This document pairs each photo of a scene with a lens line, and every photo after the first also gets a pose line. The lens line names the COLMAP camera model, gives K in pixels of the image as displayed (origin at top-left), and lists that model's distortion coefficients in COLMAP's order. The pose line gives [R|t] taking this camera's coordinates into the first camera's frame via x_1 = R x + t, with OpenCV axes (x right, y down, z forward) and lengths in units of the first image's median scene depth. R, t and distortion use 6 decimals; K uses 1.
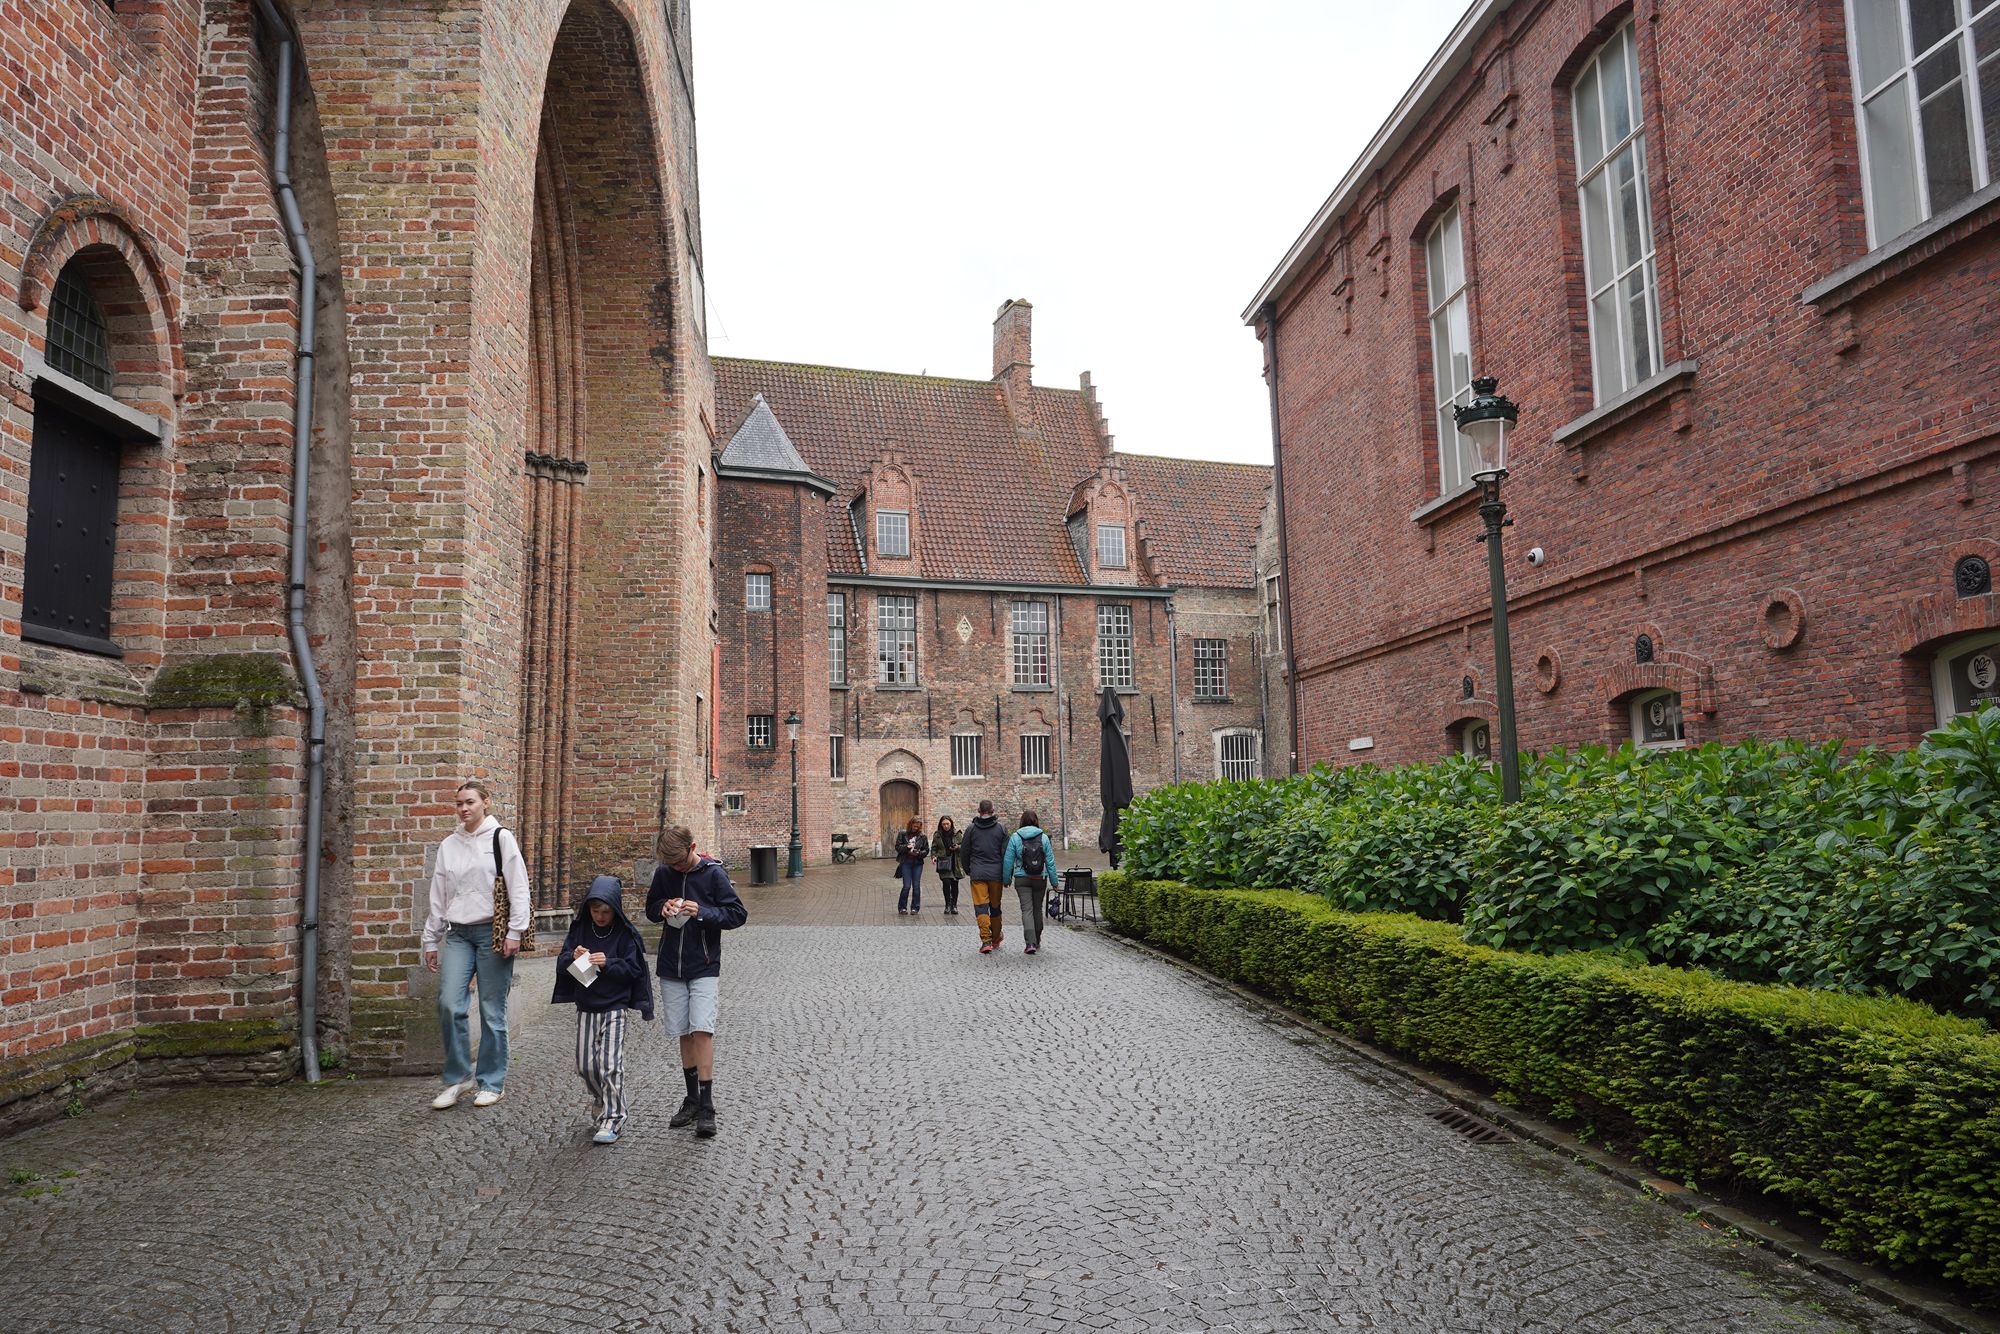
lens RADIAL K [[1353.5, 0, 972.7], [0, 1353.5, 658.5], [0, 0, 1]] dist [-0.017131, 0.022781]
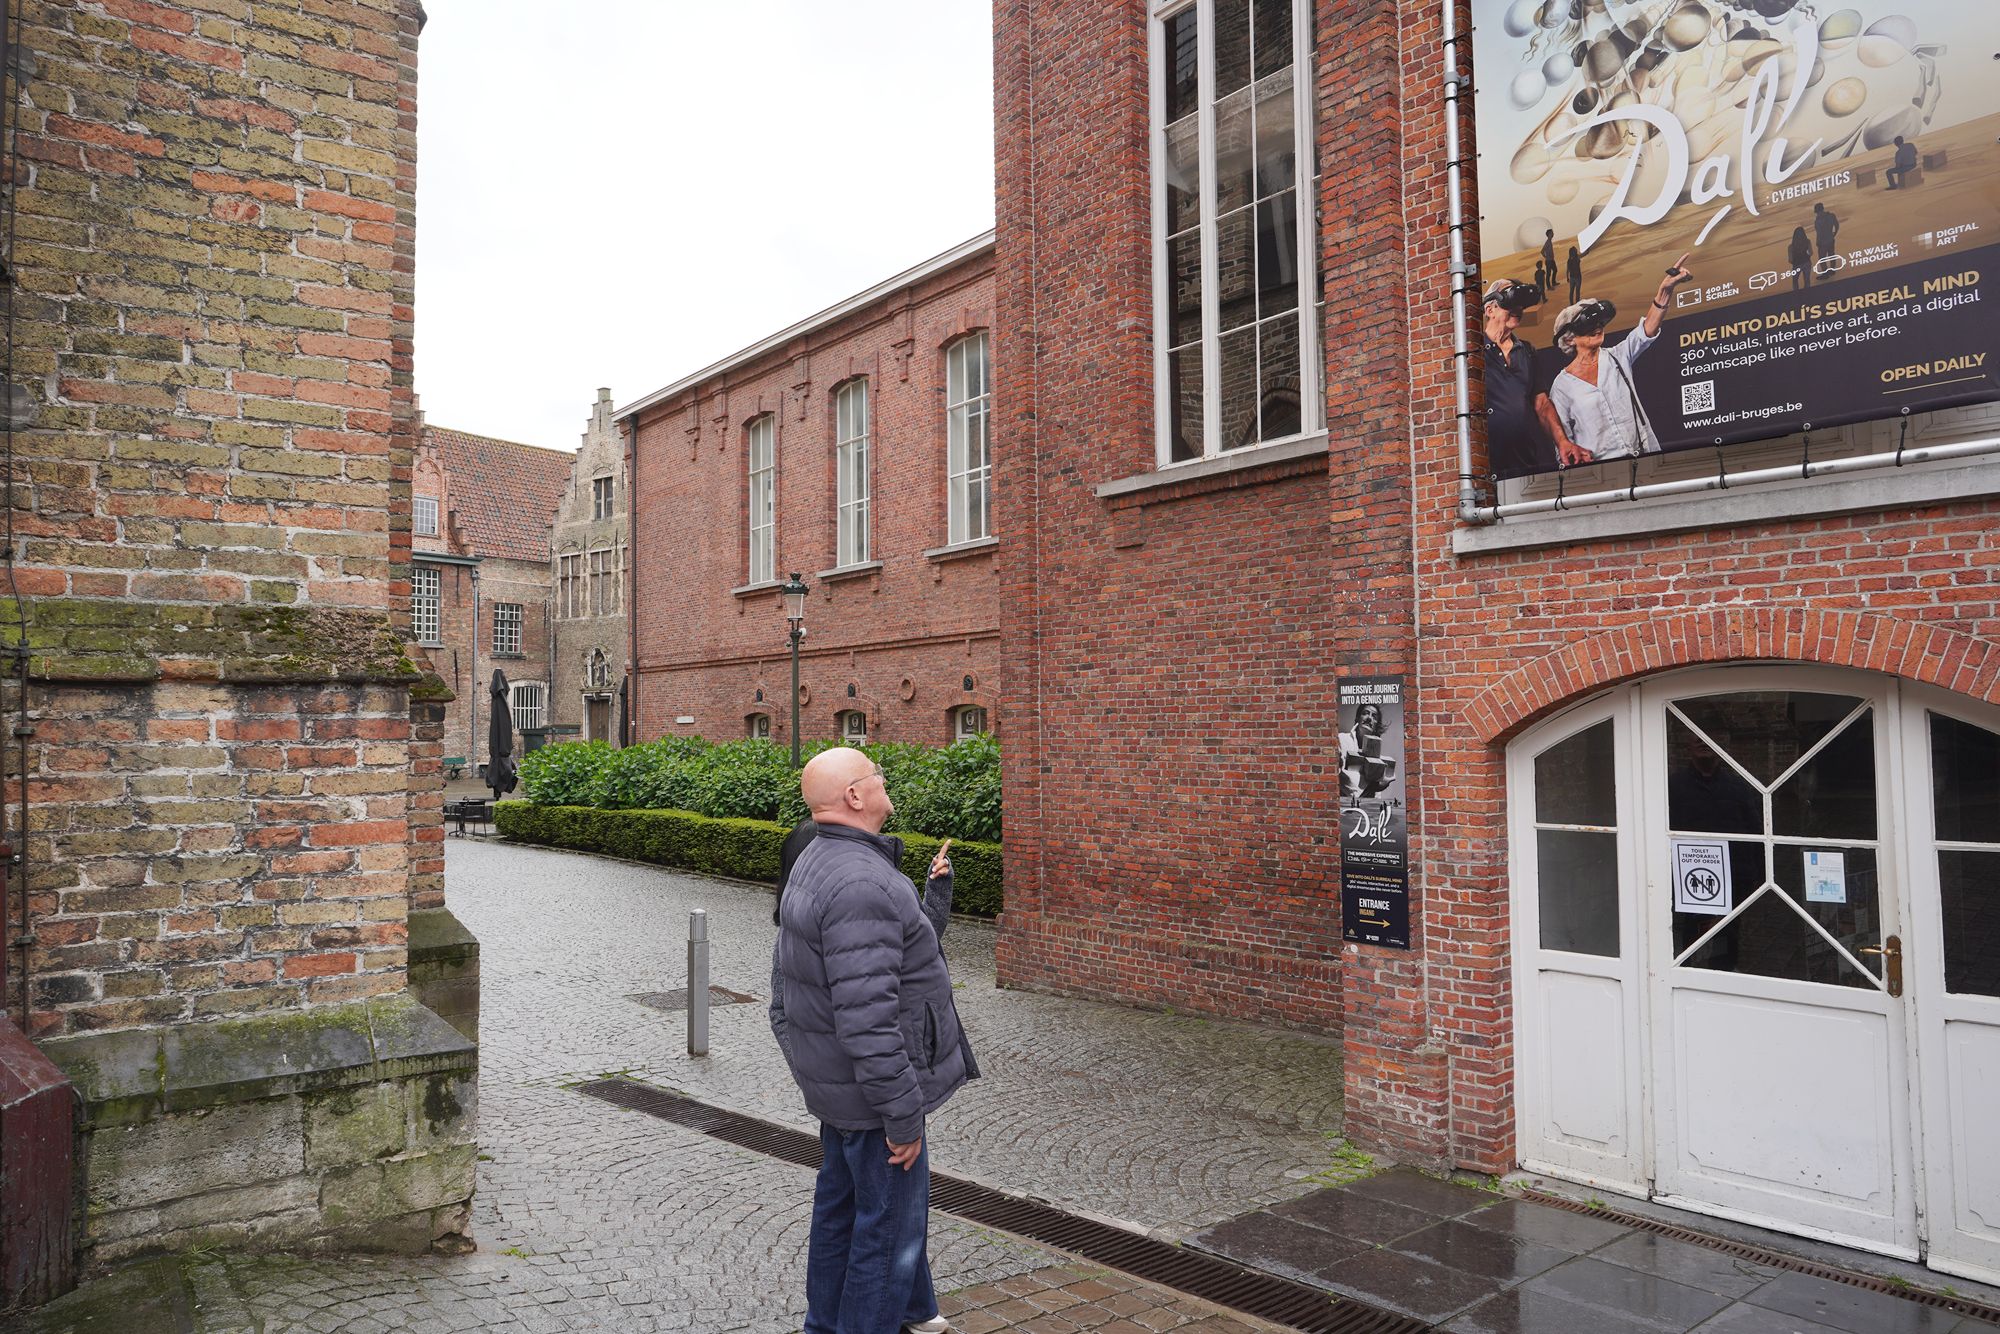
lens RADIAL K [[1353.5, 0, 983.3], [0, 1353.5, 669.8], [0, 0, 1]] dist [-0.017131, 0.022781]
pose [[0.839694, 0.041489, 0.541473, -0.412392], [-0.073697, 0.996559, 0.037926, -0.119269], [-0.538036, -0.071751, 0.839863, -0.765035]]
